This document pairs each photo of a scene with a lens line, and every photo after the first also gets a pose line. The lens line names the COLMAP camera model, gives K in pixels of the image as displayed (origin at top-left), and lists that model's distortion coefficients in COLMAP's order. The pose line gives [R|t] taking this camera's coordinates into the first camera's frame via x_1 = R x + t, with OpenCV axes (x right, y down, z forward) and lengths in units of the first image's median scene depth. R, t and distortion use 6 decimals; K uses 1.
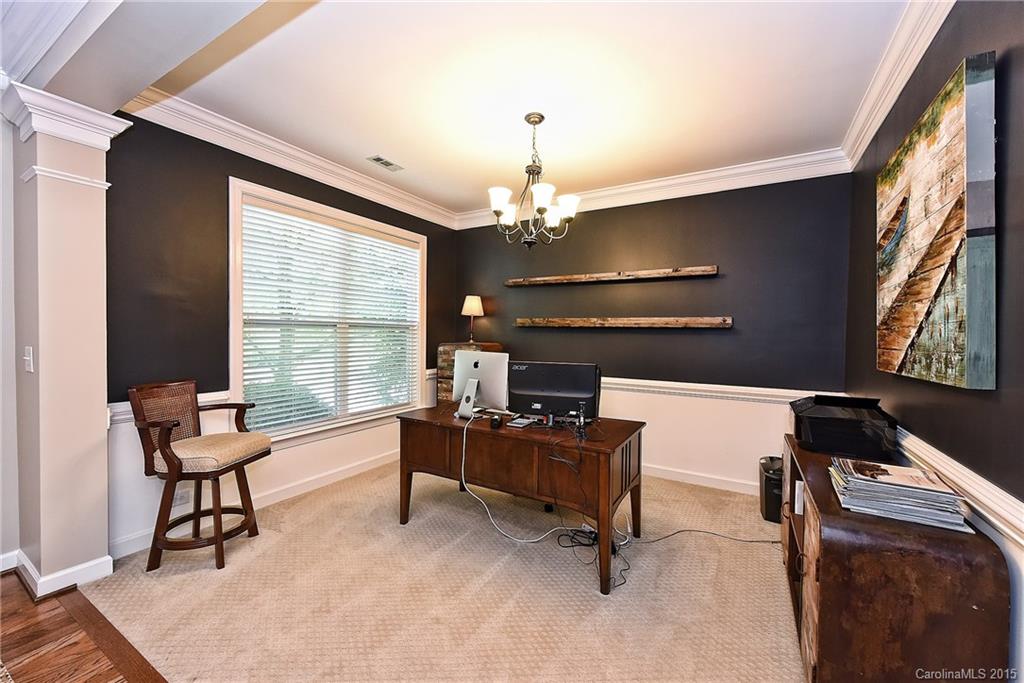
lens RADIAL K [[406.4, 0, 512.0], [0, 406.4, 341.5], [0, 0, 1]] dist [-0.001337, -0.000442]
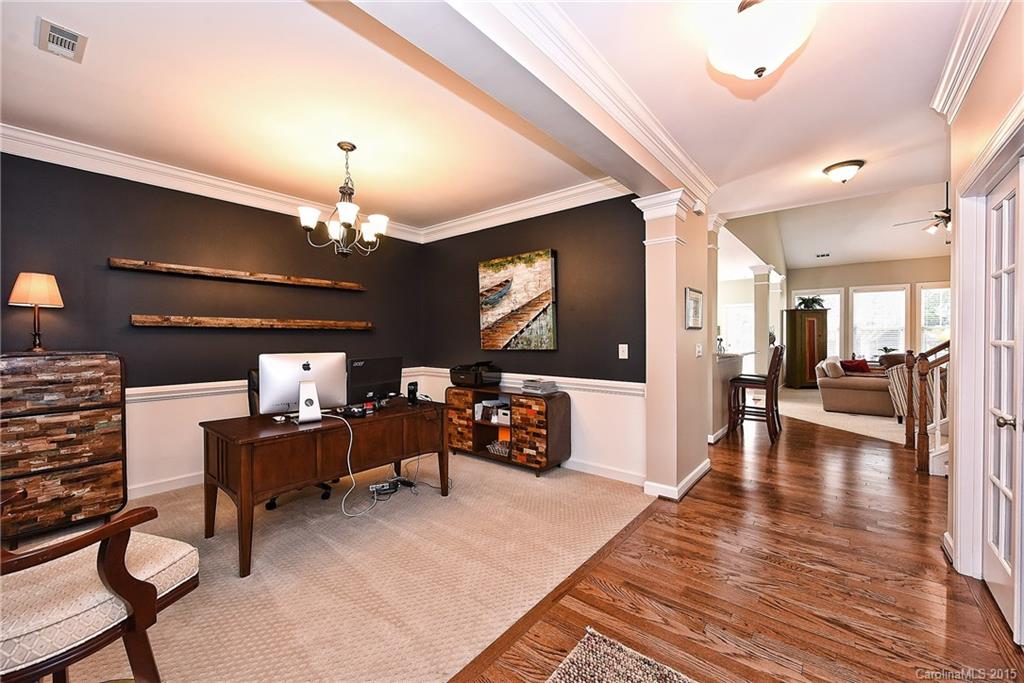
lens RADIAL K [[406.4, 0, 512.0], [0, 406.4, 341.5], [0, 0, 1]] dist [-0.001337, -0.000442]
pose [[0.155834, -0.023244, 0.987510, -1.040173], [0.026339, 0.999465, 0.019369, -0.010021], [-0.987432, 0.022992, 0.156363, 0.385196]]
